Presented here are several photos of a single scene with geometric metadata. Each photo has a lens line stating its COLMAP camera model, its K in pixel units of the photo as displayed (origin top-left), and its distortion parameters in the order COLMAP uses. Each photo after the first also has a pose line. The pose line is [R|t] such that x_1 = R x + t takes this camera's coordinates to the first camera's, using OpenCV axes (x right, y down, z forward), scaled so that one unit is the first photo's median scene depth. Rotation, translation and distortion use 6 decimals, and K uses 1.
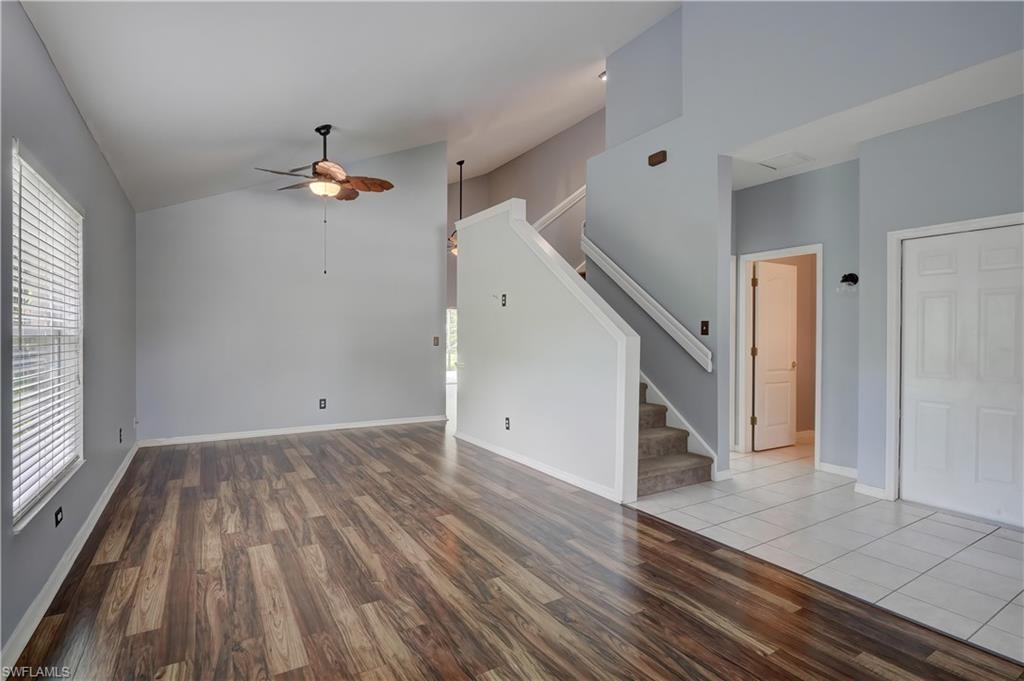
lens RADIAL K [[501.7, 0, 509.1], [0, 501.7, 338.2], [0, 0, 1]] dist [-0.014188, -0.000829]
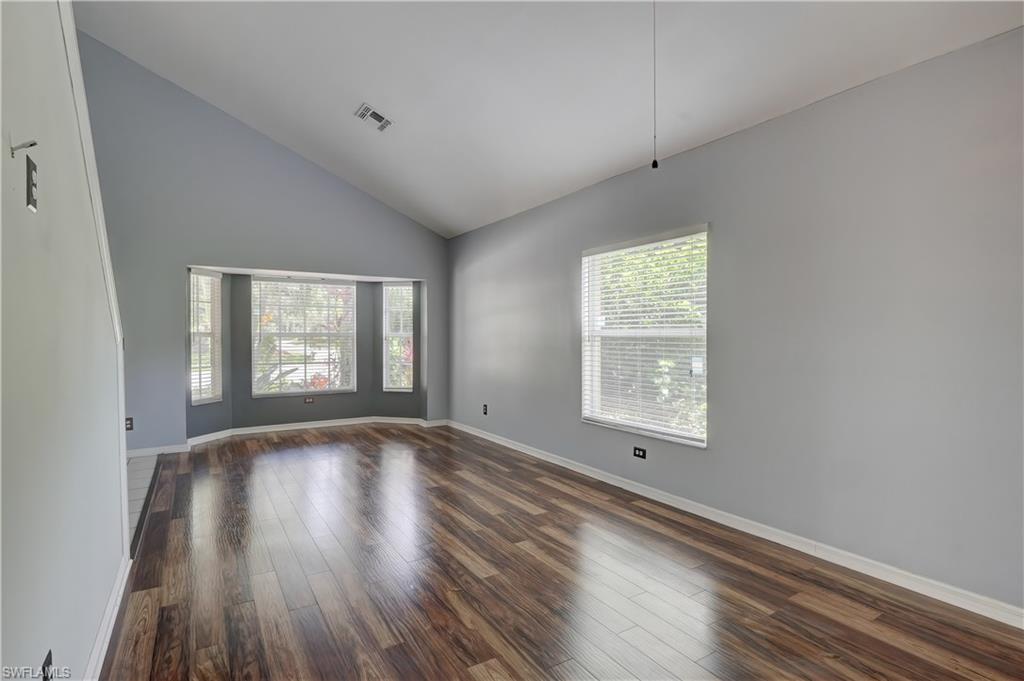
lens RADIAL K [[501.7, 0, 509.1], [0, 501.7, 338.2], [0, 0, 1]] dist [-0.014188, -0.000829]
pose [[-0.999914, -0.002855, -0.012810, -0.433438], [-0.002991, 0.999940, 0.010547, -0.013068], [0.012779, 0.010585, -0.999862, 2.317059]]
